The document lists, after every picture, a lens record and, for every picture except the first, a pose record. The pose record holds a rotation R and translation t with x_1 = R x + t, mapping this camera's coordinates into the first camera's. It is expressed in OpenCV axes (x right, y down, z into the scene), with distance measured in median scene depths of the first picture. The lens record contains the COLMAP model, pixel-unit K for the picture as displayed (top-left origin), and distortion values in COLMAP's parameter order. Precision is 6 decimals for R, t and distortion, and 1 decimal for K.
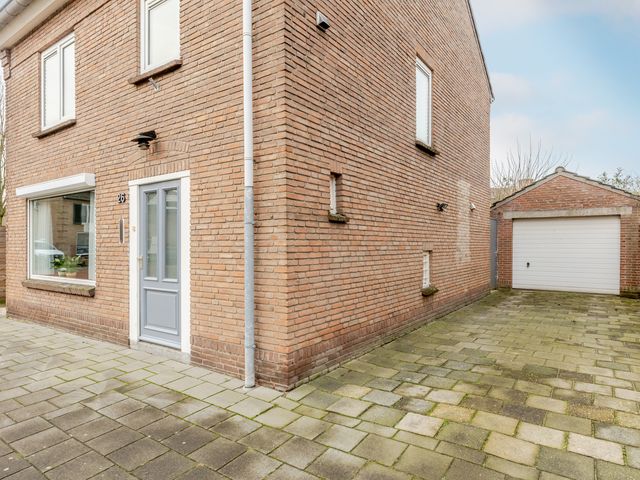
lens RADIAL K [[387.1, 0, 276.8], [0, 387.1, 234.8], [0, 0, 1]] dist [-0.000281, -0.000492]
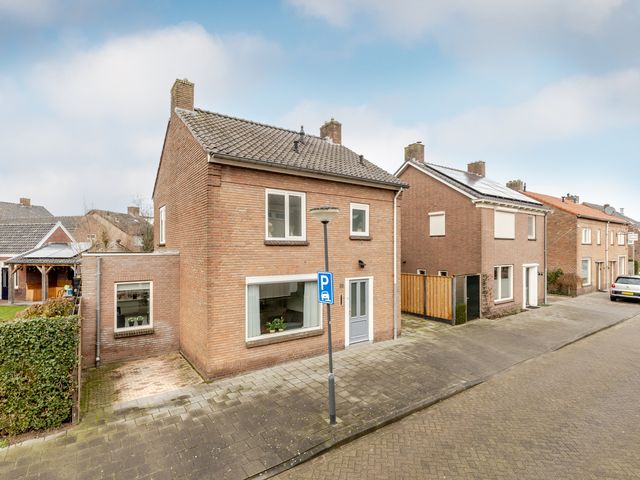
lens RADIAL K [[333.0, 0, 320.0], [0, 333.0, 240.0], [0, 0, 1]] dist [0.002755, 0.000257]
pose [[0.311201, 0.040475, 0.949482, -2.366767], [-0.013591, 0.999180, -0.038139, -0.292287], [-0.950247, -0.001036, 0.311496, 0.513983]]
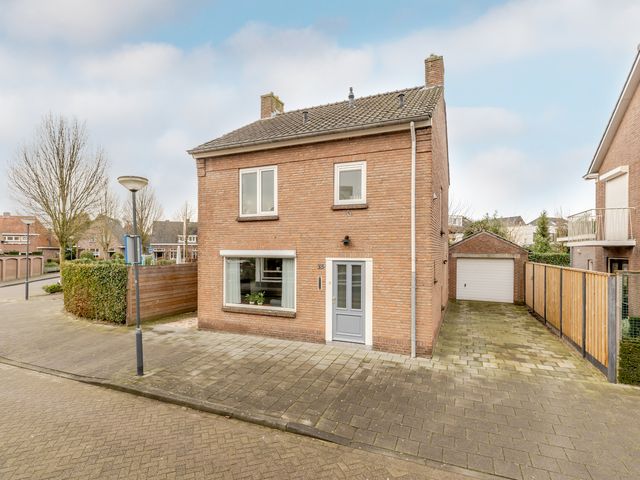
lens RADIAL K [[323.5, 0, 317.6], [0, 323.5, 244.3], [0, 0, 1]] dist [0.004202, -0.000120]
pose [[0.972215, 0.022831, 0.232973, -0.801735], [-0.020555, 0.999714, -0.012193, -0.186134], [-0.233185, 0.007066, 0.972407, -0.562031]]
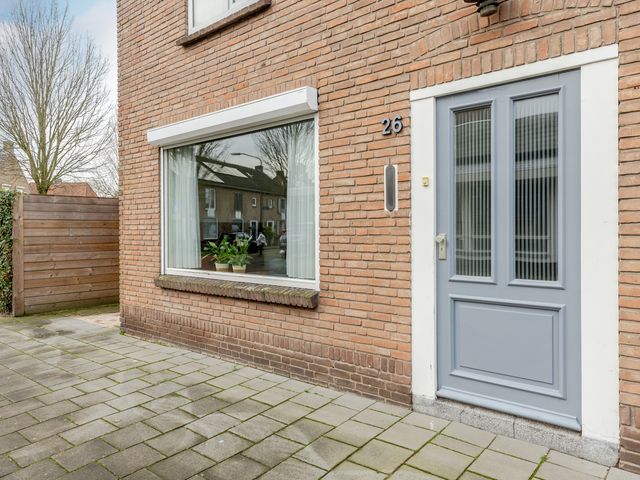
lens RADIAL K [[460.5, 0, 319.2], [0, 460.5, 229.1], [0, 0, 1]] dist [0.005695, 0.002848]
pose [[0.997790, 0.006705, -0.066108, -0.464273], [-0.005853, 0.999897, 0.013075, 0.039518], [0.066189, -0.012660, 0.997727, 0.368543]]
